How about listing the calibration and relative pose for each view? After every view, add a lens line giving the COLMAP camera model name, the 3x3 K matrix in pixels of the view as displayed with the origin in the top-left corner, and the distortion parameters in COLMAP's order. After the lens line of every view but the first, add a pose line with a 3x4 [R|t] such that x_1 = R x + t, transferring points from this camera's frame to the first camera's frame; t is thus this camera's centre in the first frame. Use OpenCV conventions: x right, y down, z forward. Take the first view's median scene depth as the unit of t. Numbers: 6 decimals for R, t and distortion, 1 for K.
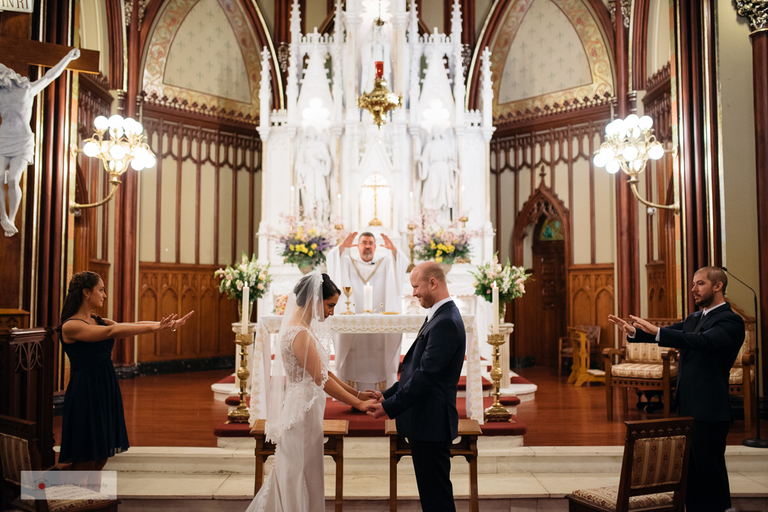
lens RADIAL K [[738.1, 0, 384.0], [0, 738.1, 256.0], [0, 0, 1]] dist [-0.042291, 0.018374]
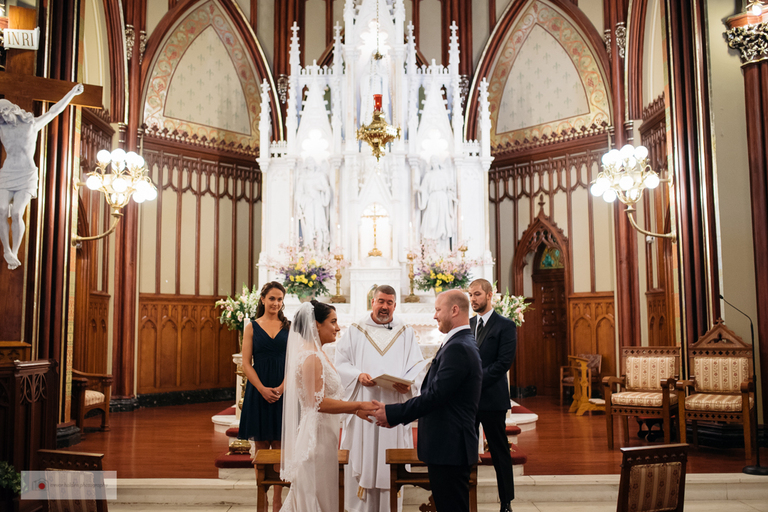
lens RADIAL K [[747.1, 0, 384.0], [0, 747.1, 256.0], [0, 0, 1]] dist [-0.042145, 0.005037]
pose [[0.999975, -0.006996, -0.000299, 0.000744], [0.006979, 0.999216, -0.038970, -0.001086], [0.000572, 0.038967, 0.999240, -0.013193]]
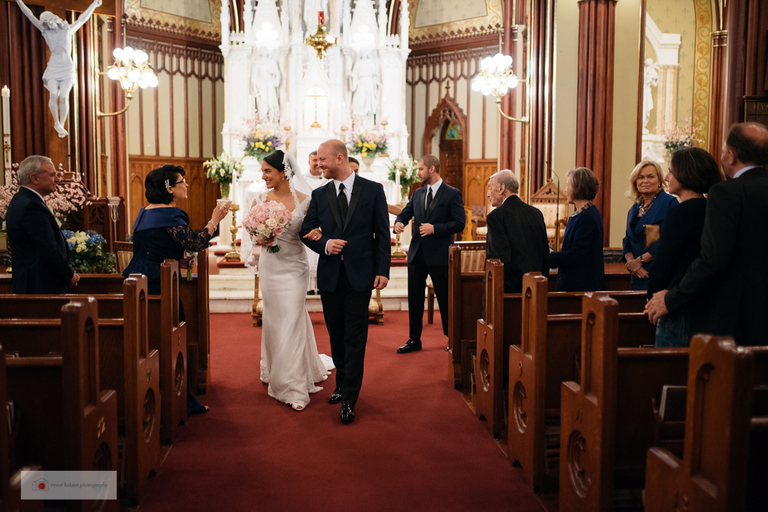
lens RADIAL K [[738.1, 0, 384.0], [0, 738.1, 256.0], [0, 0, 1]] dist [-0.042291, 0.018374]
pose [[0.995928, -0.003597, 0.090083, -0.009795], [-0.009498, 0.989457, 0.144516, -0.006154], [-0.089653, -0.144783, 0.985393, -0.306363]]
